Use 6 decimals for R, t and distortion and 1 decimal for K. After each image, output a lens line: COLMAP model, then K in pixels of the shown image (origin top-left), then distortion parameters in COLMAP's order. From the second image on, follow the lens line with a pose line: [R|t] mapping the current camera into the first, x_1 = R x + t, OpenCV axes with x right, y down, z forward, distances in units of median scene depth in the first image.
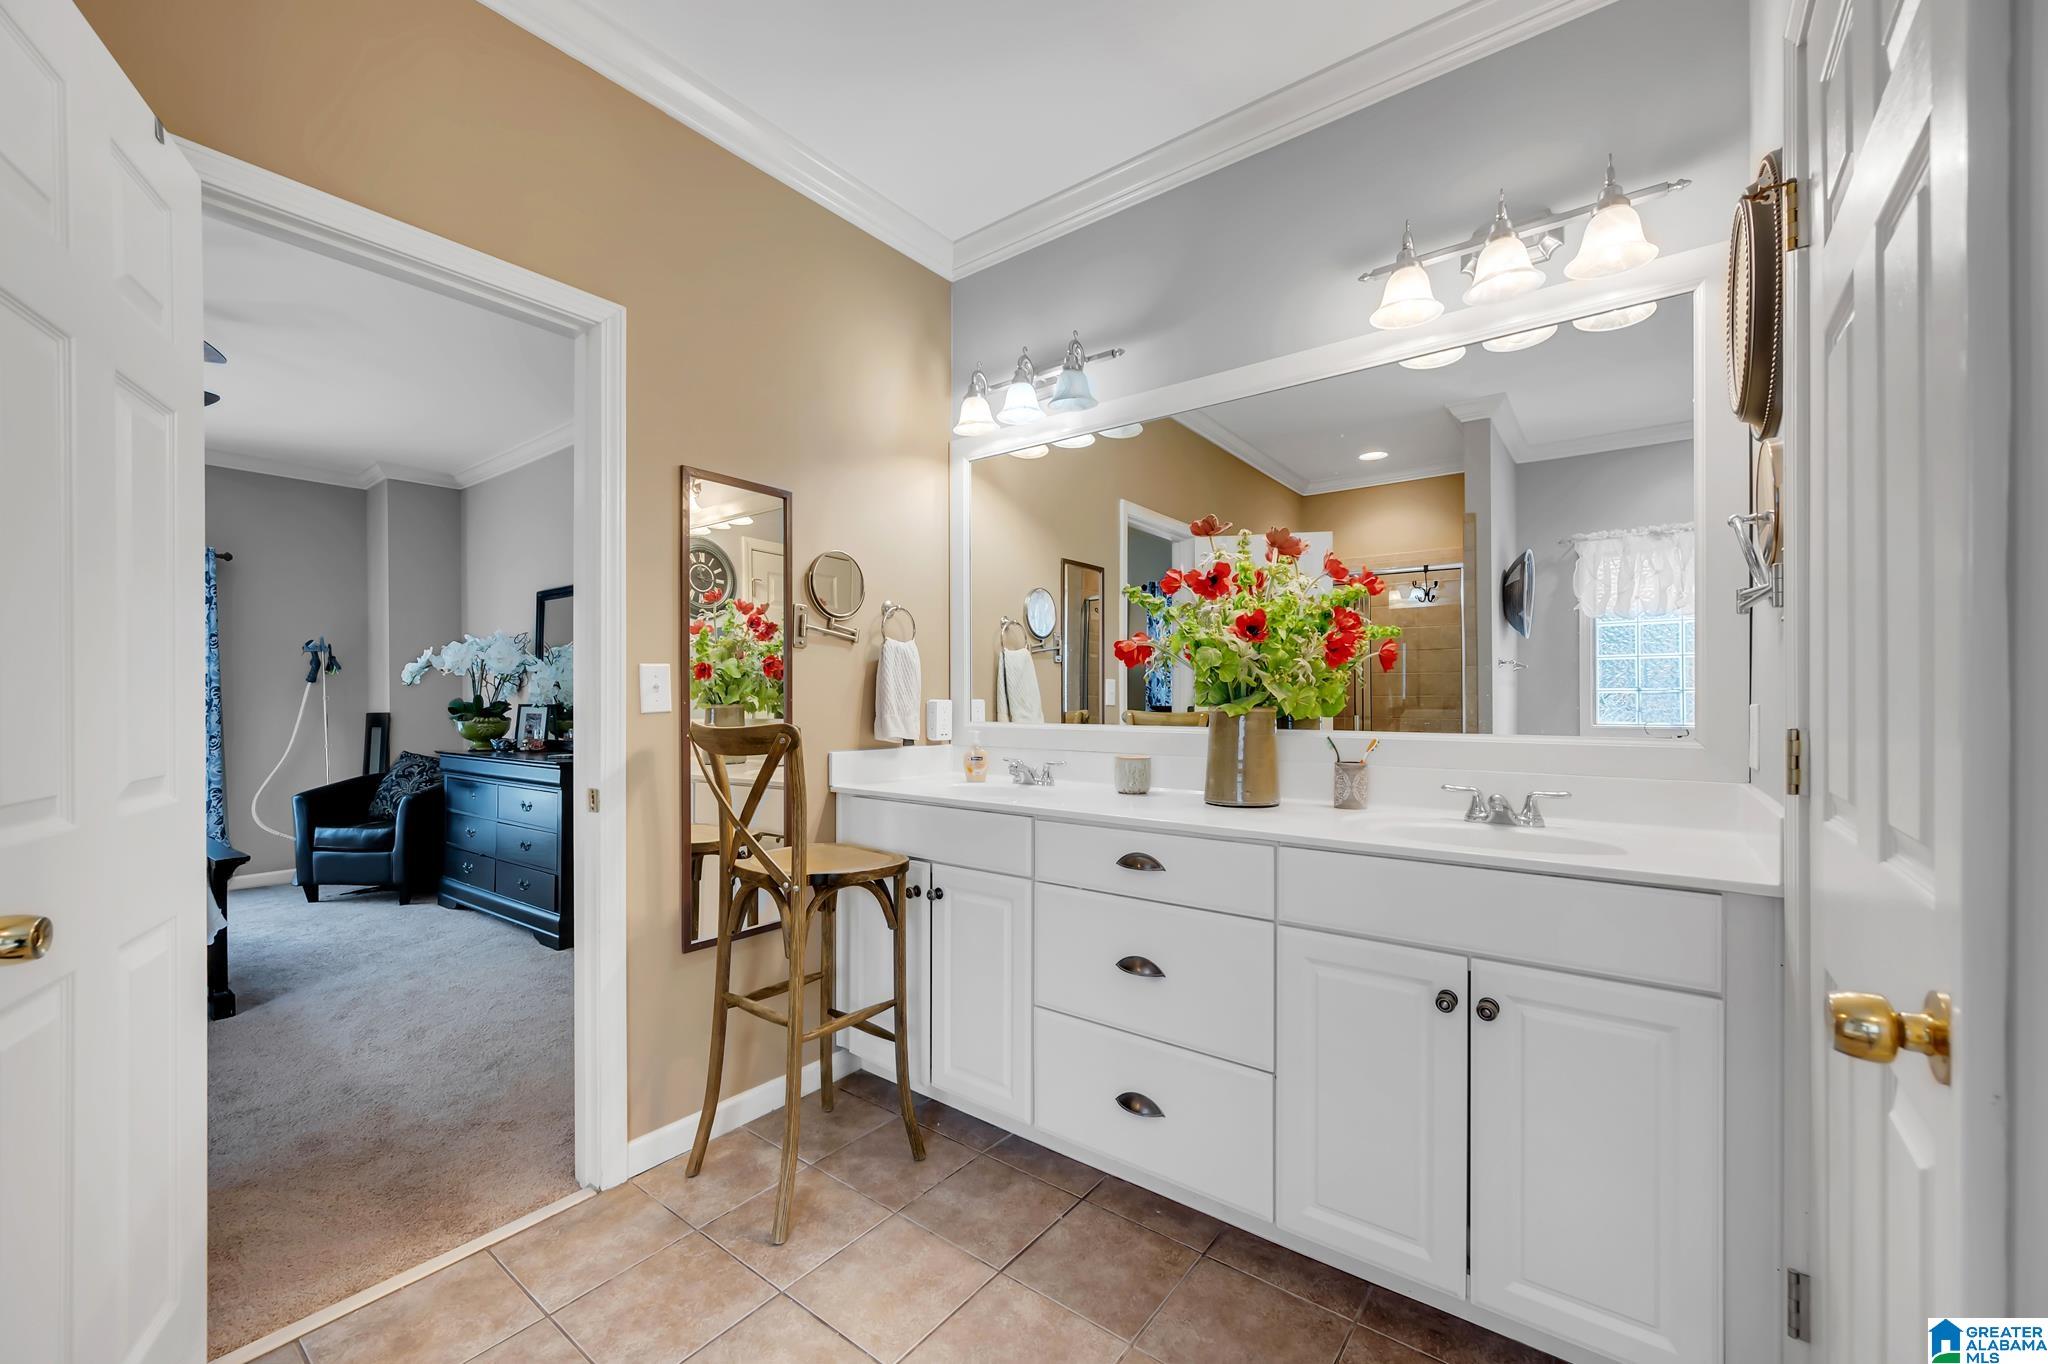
lens RADIAL K [[806.5, 0, 1023.9], [0, 806.5, 697.6], [0, 0, 1]] dist [-0.003989, -0.000258]
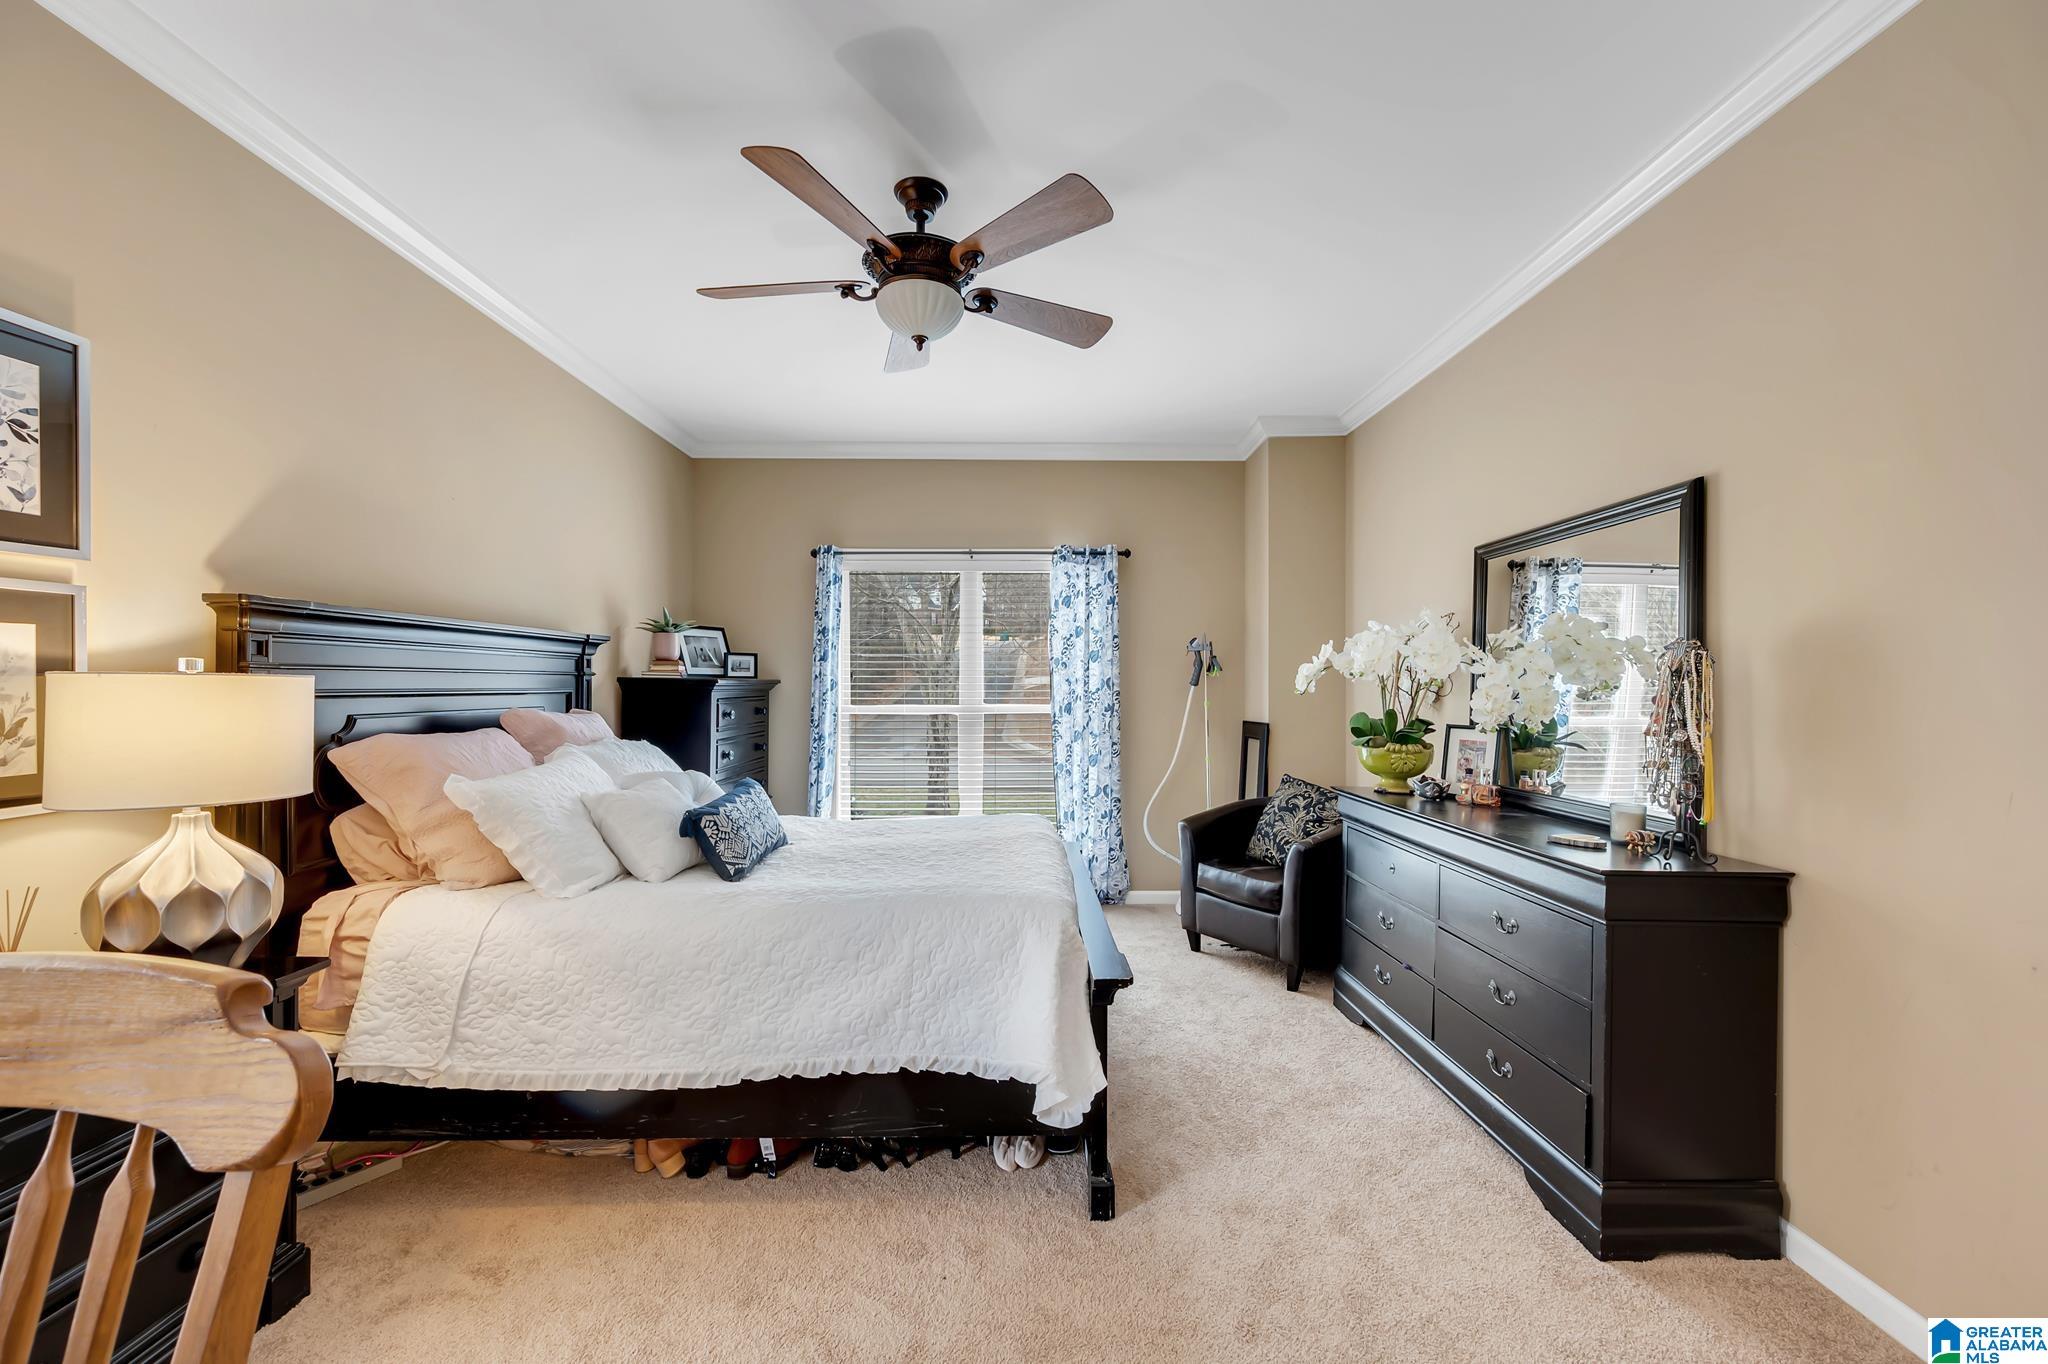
lens RADIAL K [[806.5, 0, 1021.3], [0, 806.5, 685.1], [0, 0, 1]] dist [-0.003989, -0.000258]
pose [[0.602700, 0.006102, -0.797945, -0.322842], [-0.006229, 0.999976, 0.002943, -0.023289], [0.797944, 0.003196, 0.602724, 0.344566]]
